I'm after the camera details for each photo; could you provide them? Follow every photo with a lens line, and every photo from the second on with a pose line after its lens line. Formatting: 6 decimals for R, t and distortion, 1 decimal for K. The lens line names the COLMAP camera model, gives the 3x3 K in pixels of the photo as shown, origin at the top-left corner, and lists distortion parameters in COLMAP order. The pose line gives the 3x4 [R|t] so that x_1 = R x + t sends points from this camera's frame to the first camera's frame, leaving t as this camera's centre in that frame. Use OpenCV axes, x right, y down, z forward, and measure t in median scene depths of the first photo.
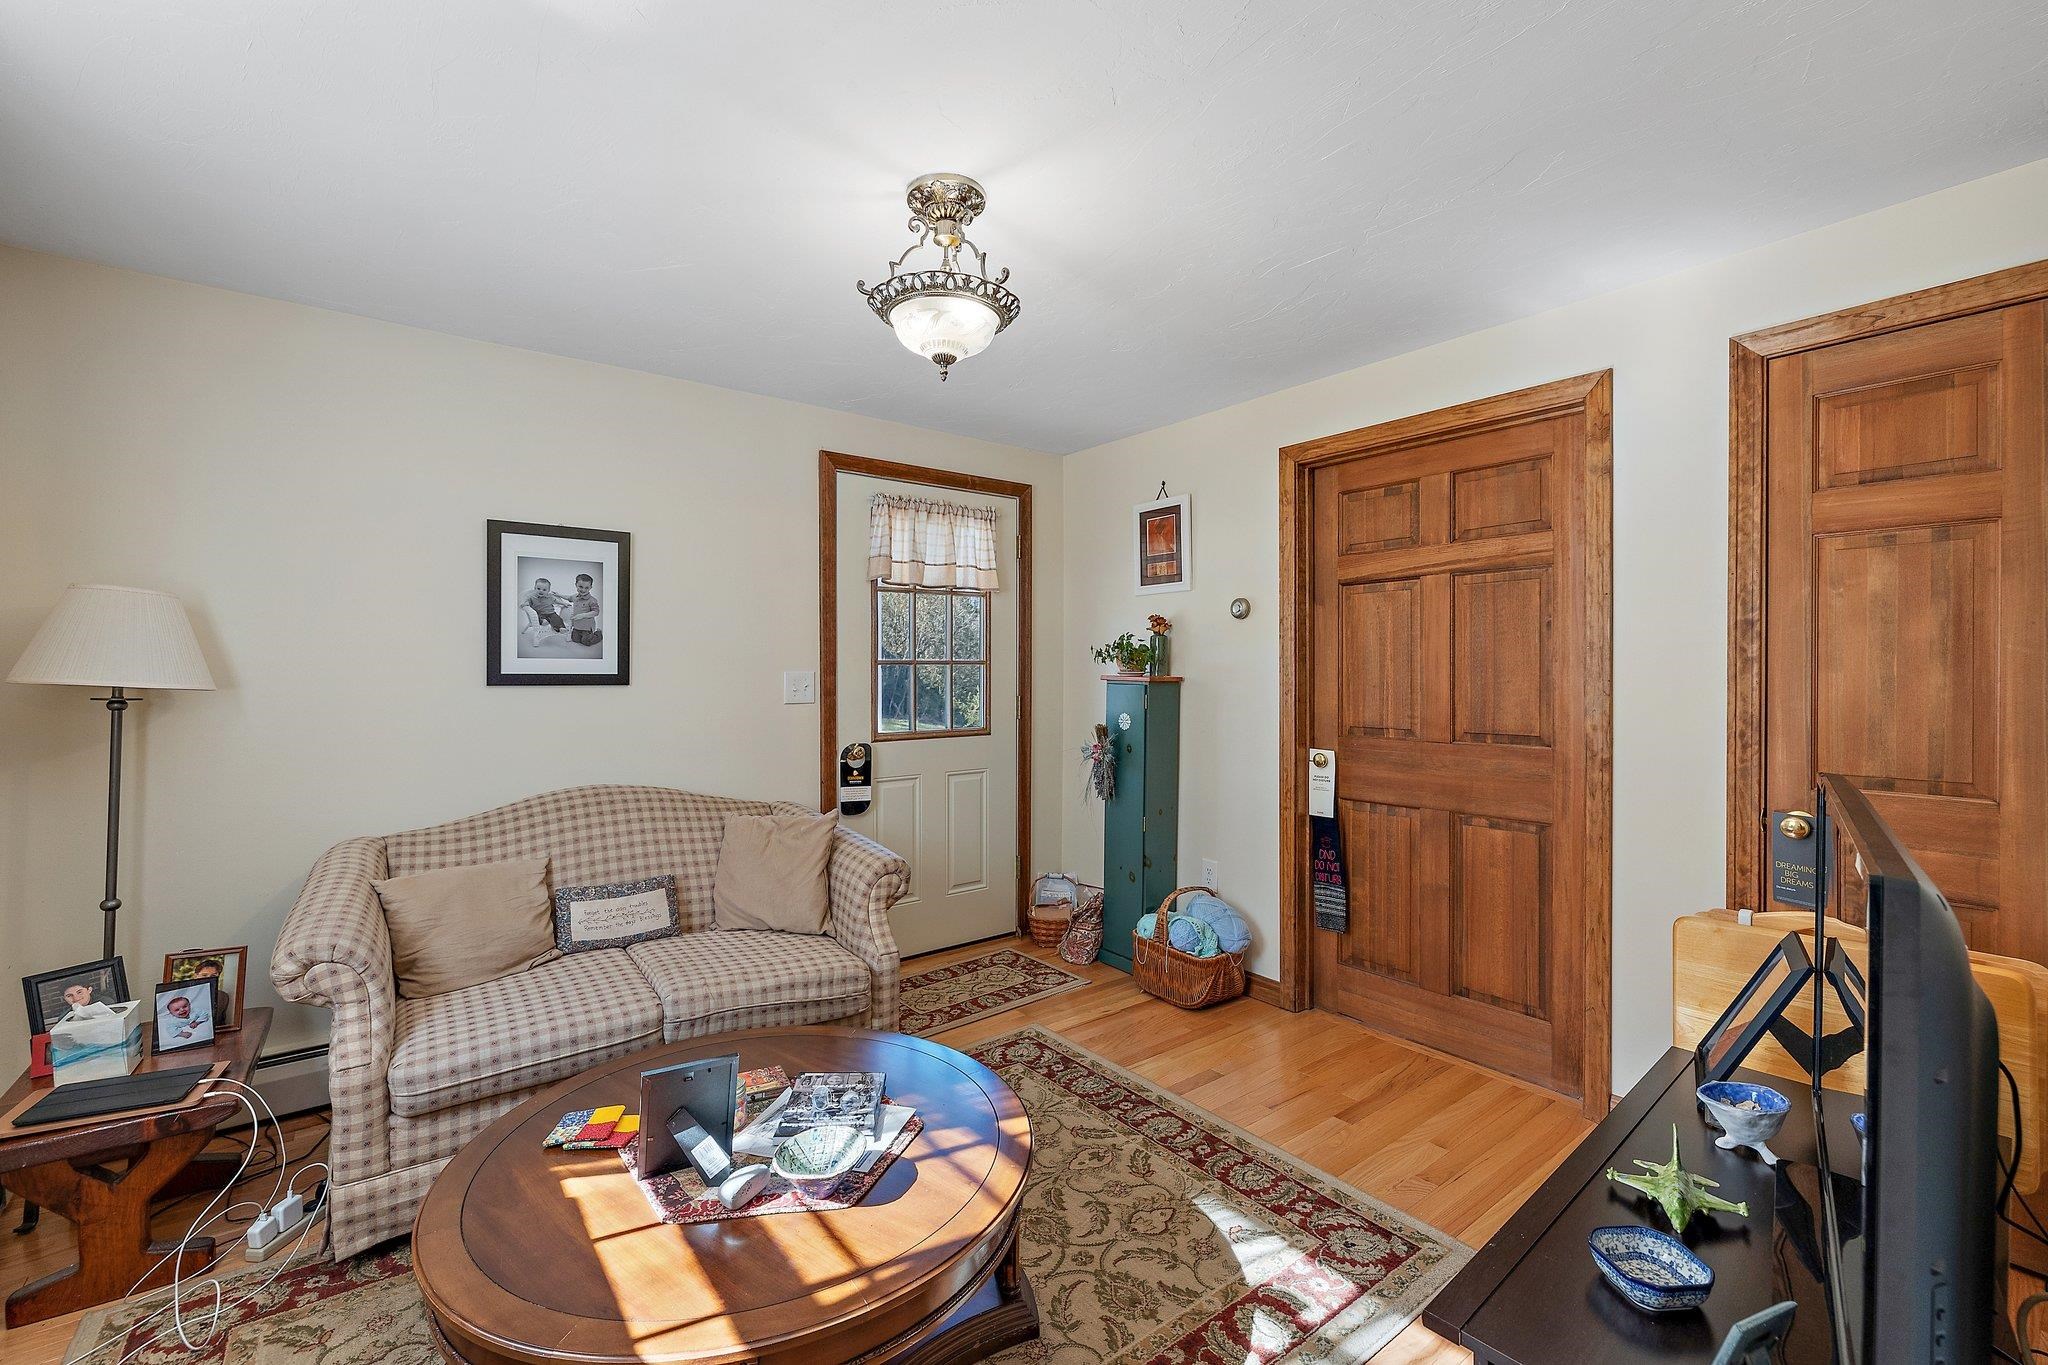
lens RADIAL K [[867.3, 0, 1015.4], [0, 867.3, 674.1], [0, 0, 1]] dist [-0.002224, -0.000118]
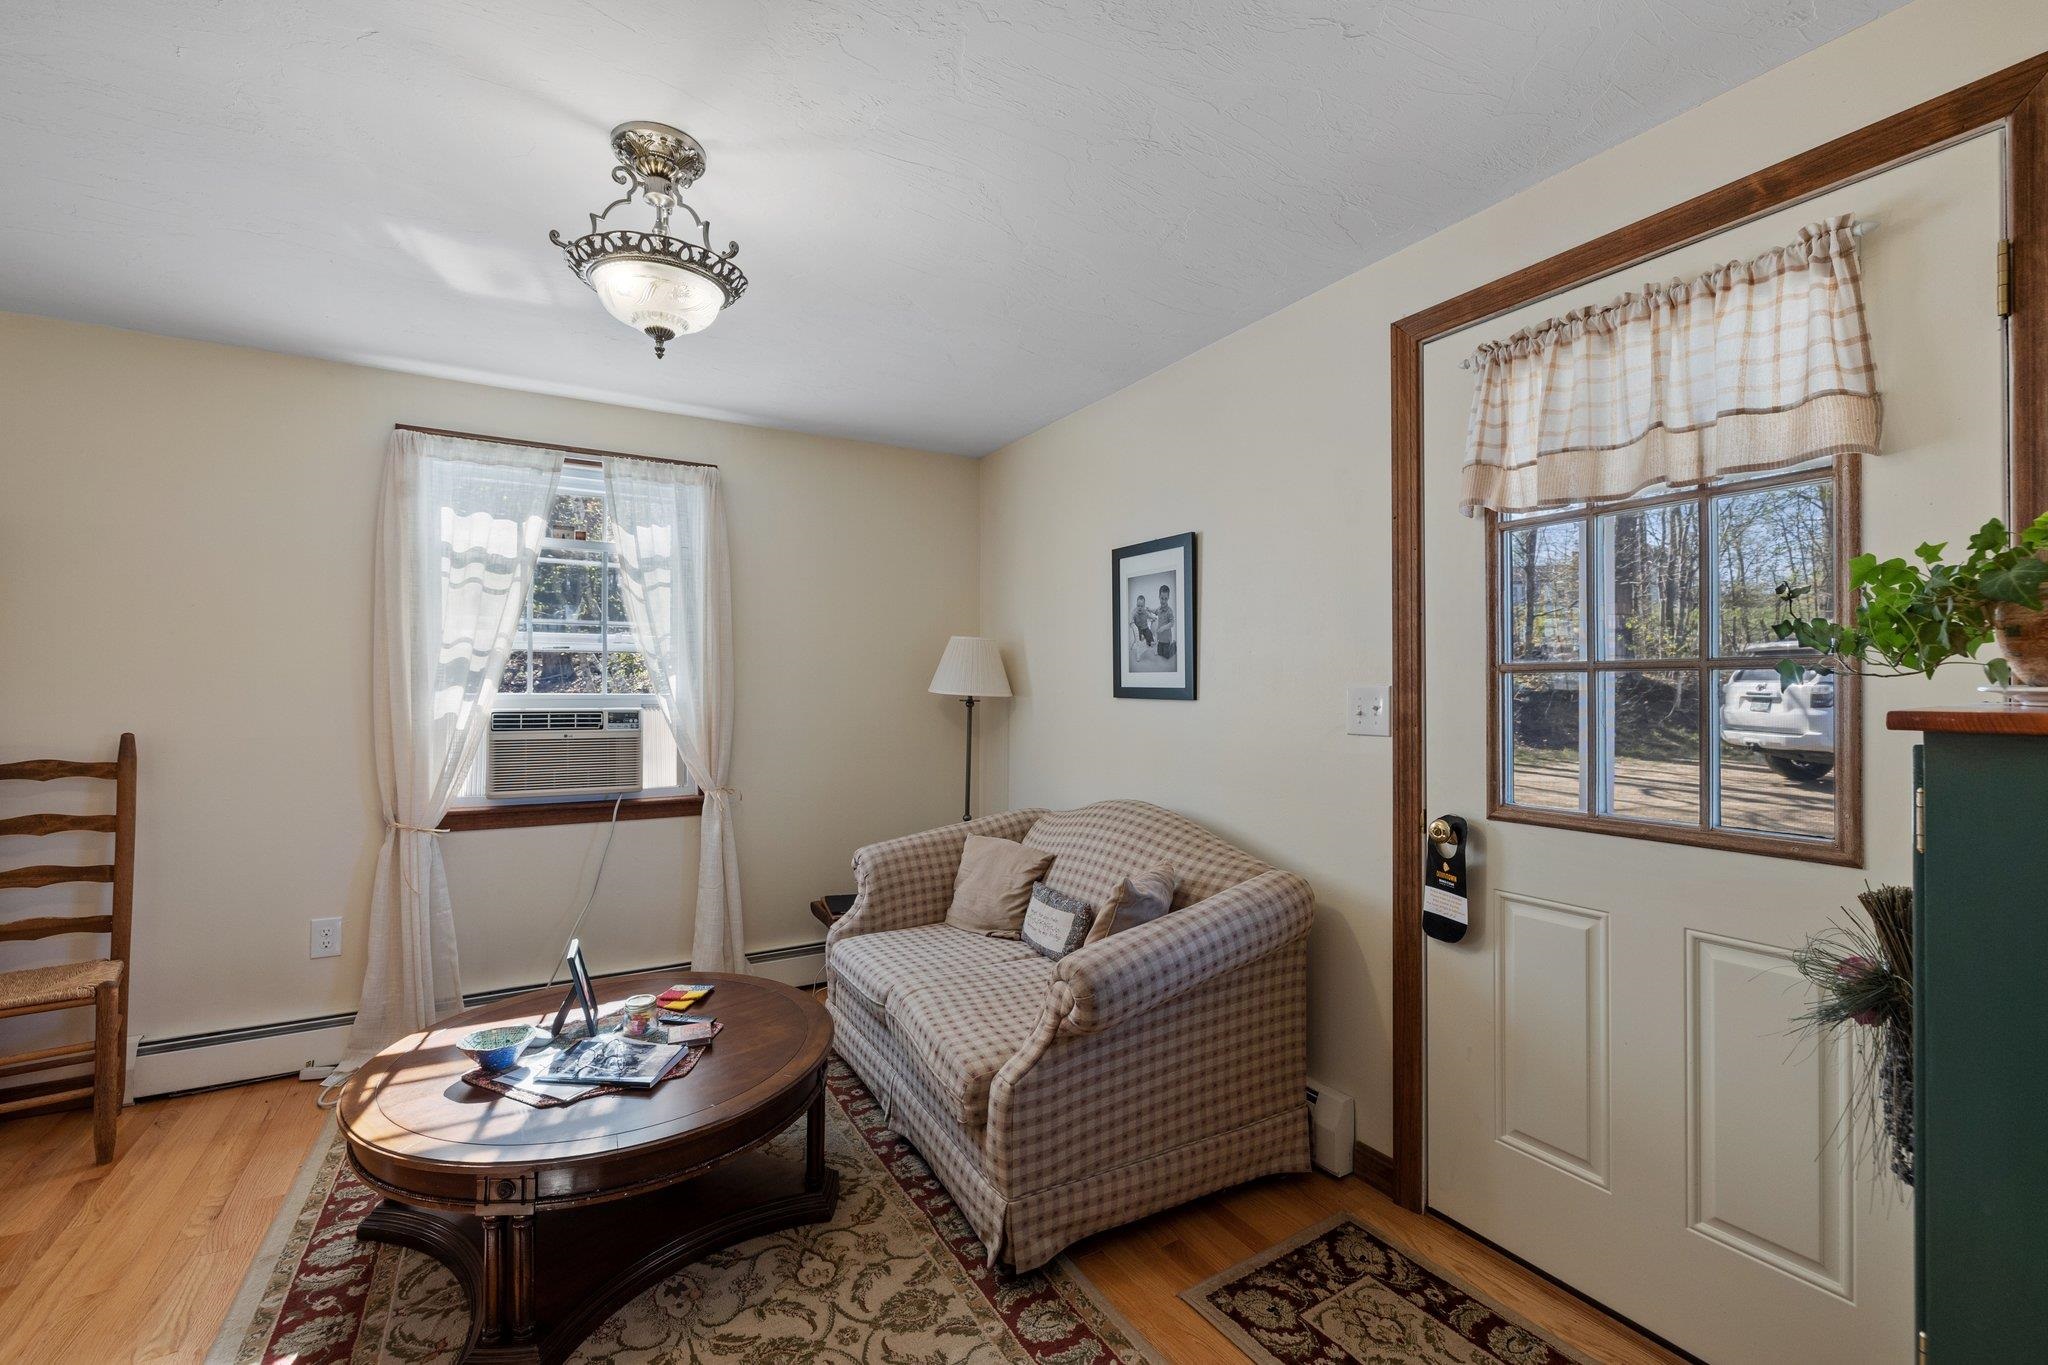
lens RADIAL K [[867.3, 0, 1015.5], [0, 867.3, 685.9], [0, 0, 1]] dist [-0.002224, -0.000118]
pose [[-0.127582, -0.000835, -0.991828, 0.483835], [-0.006639, 0.999978, 0.000012, -0.001109], [0.991806, 0.006586, -0.127584, 0.946549]]
